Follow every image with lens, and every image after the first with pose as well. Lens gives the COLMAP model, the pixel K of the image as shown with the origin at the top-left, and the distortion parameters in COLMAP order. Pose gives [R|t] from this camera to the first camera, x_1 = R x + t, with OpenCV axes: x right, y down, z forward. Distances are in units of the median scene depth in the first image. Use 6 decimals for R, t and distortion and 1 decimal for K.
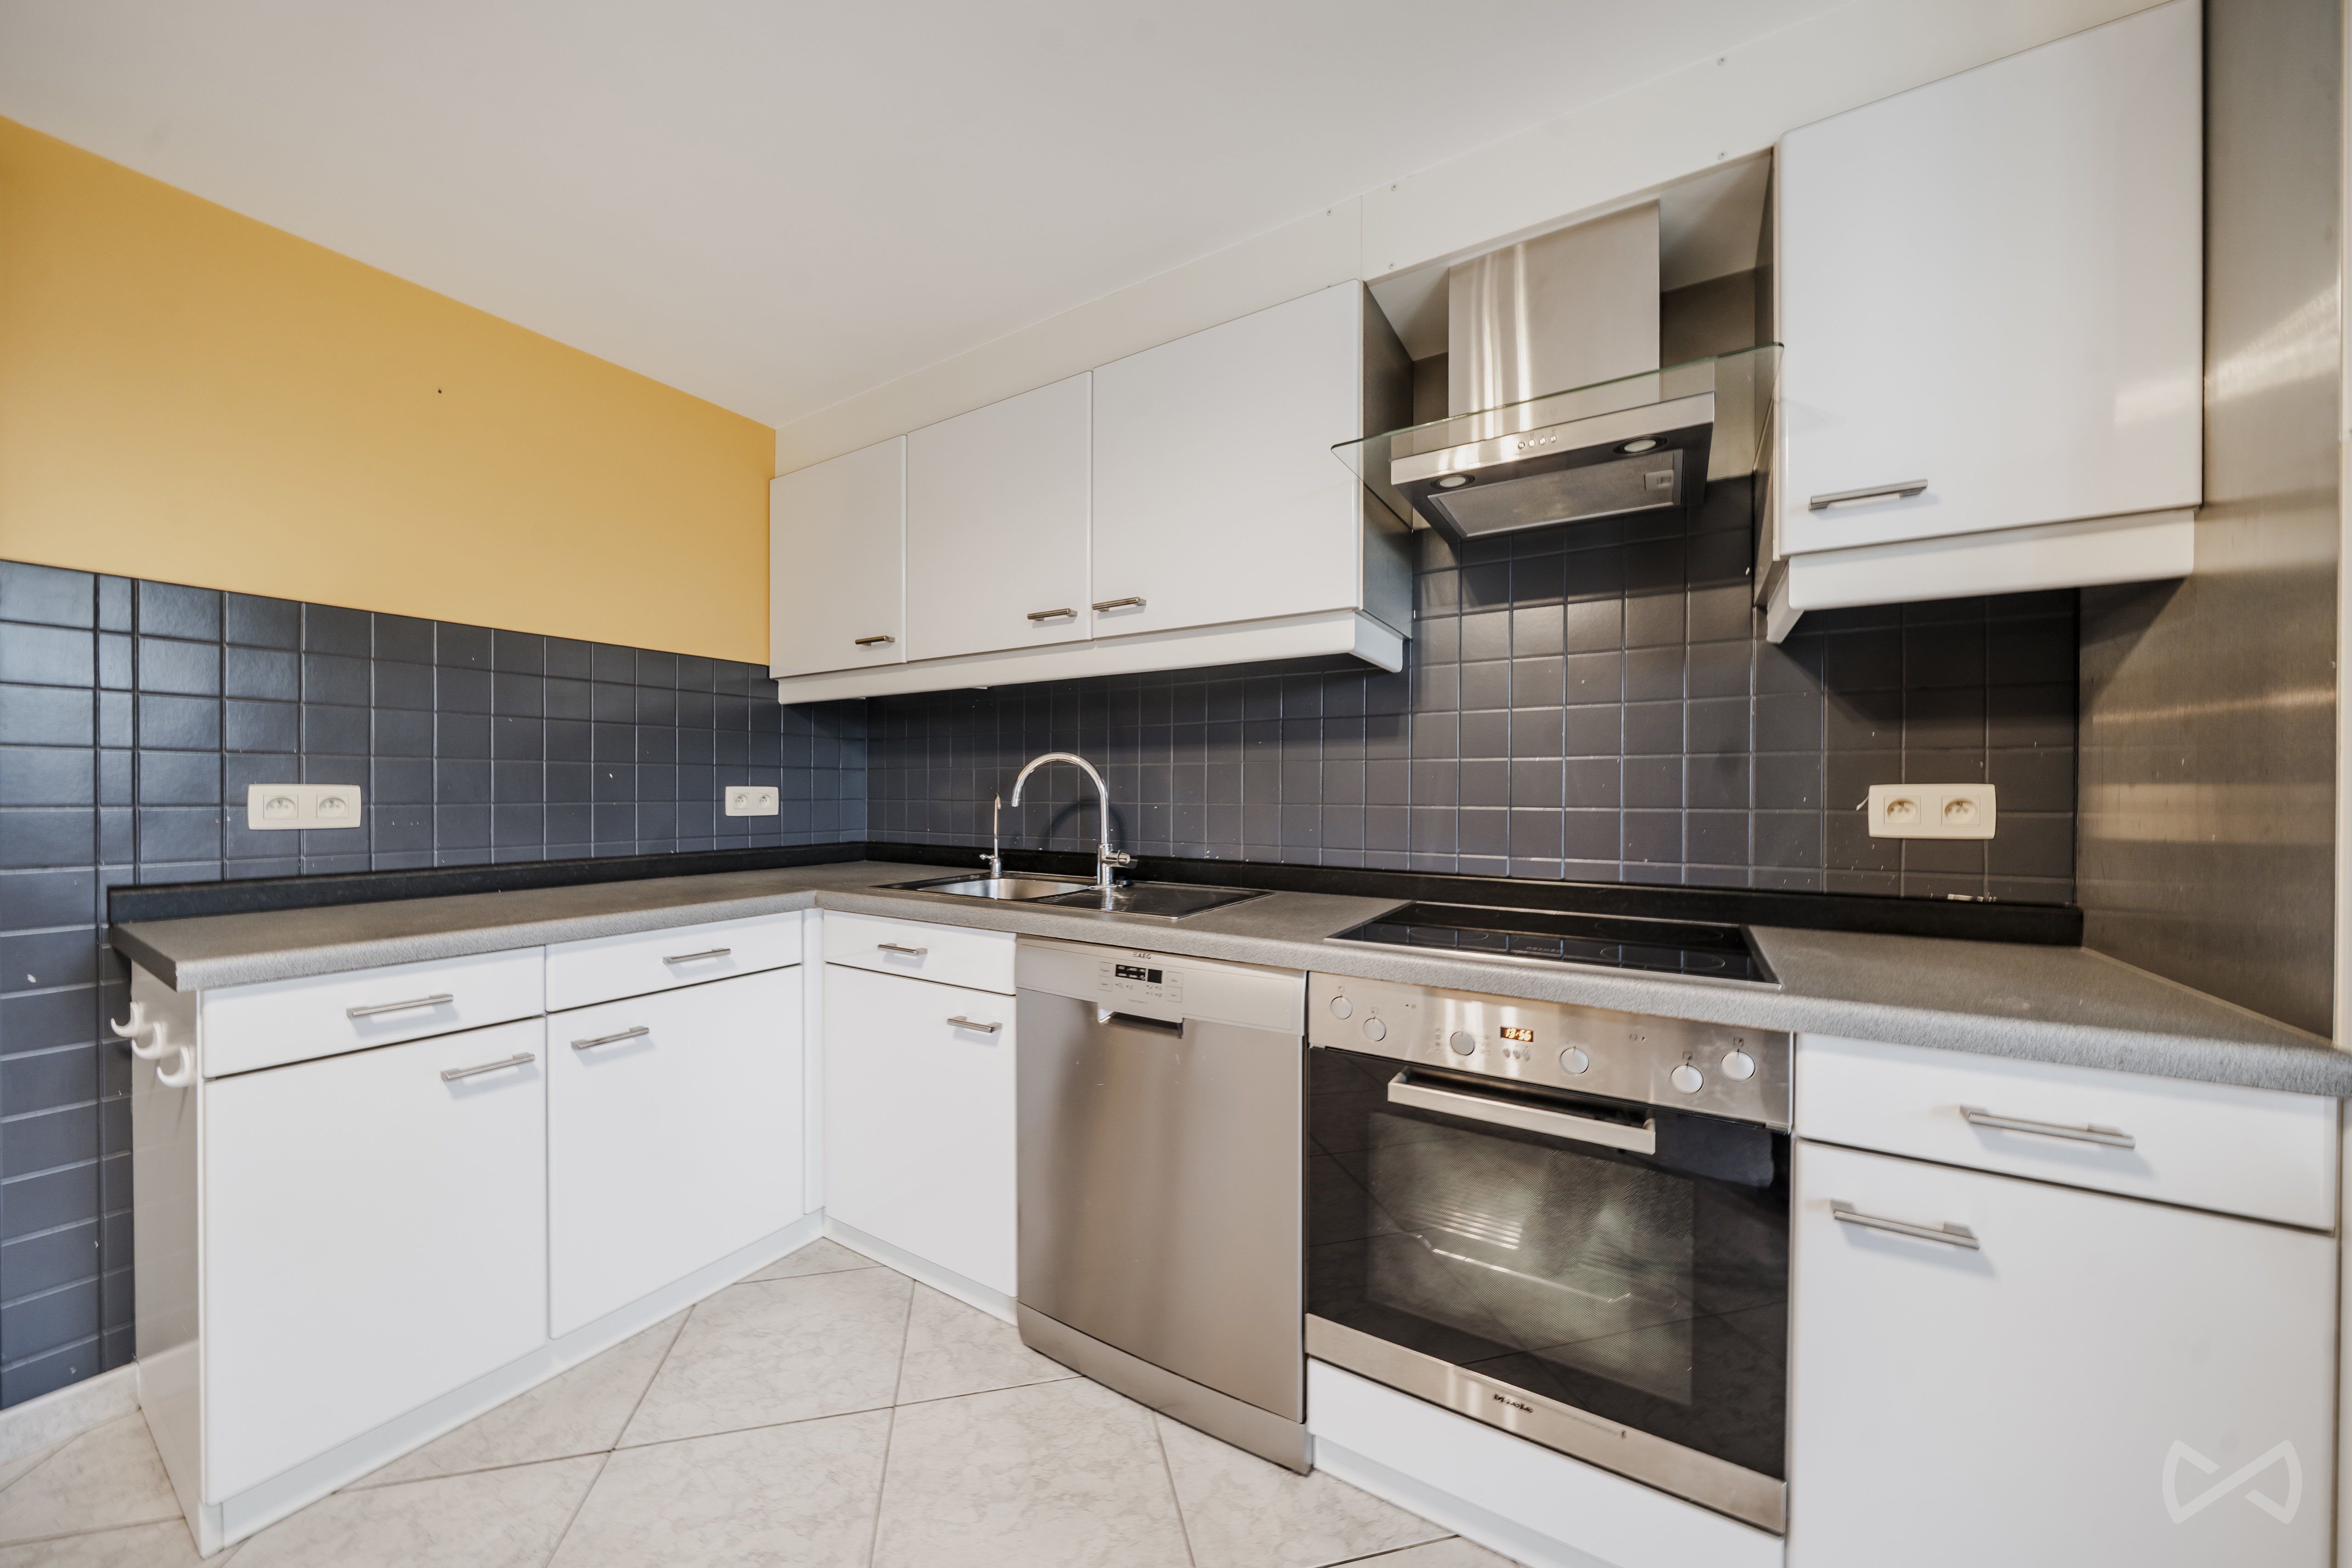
lens RADIAL K [[800.9, 0, 1174.4], [0, 800.9, 790.0], [0, 0, 1]] dist [0.000104, -0.002901]
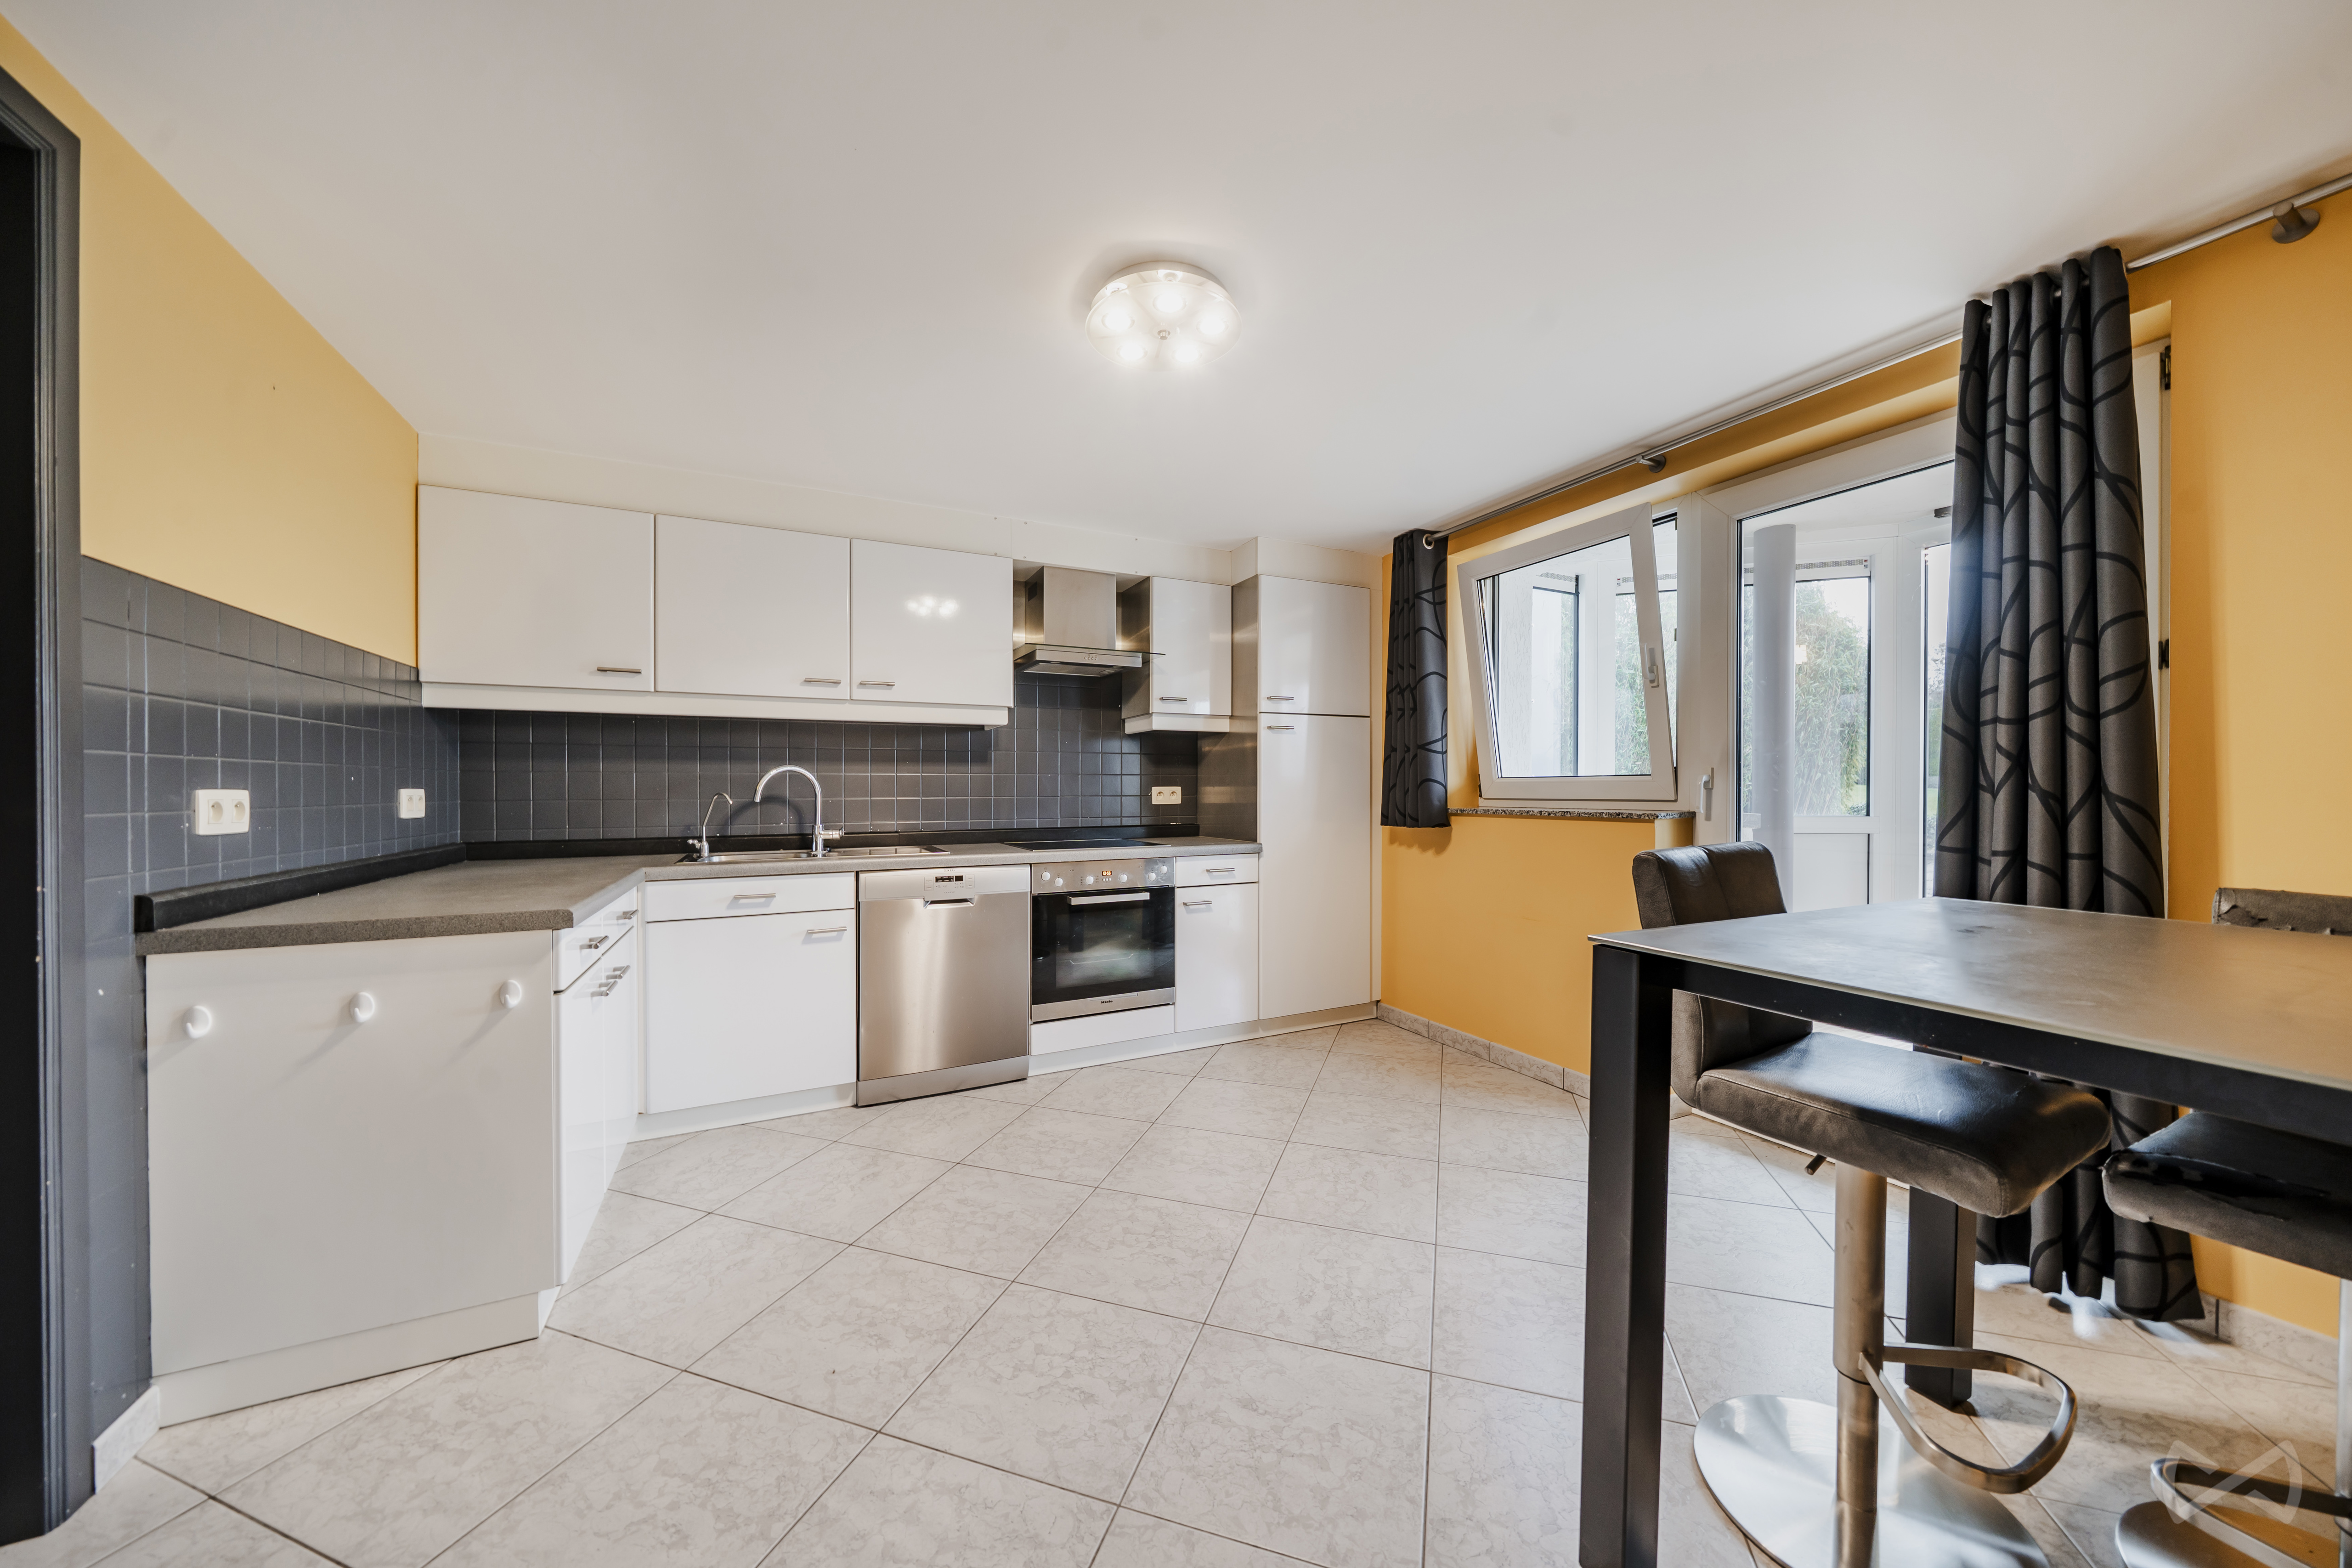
lens RADIAL K [[802.6, 0, 1178.3], [0, 802.6, 780.2], [0, 0, 1]] dist [-0.000733, 0.000024]
pose [[0.527760, 0.004758, 0.849380, -1.498555], [0.003776, 0.999961, -0.007948, -0.005812], [-0.849385, 0.007402, 0.527722, -0.593737]]
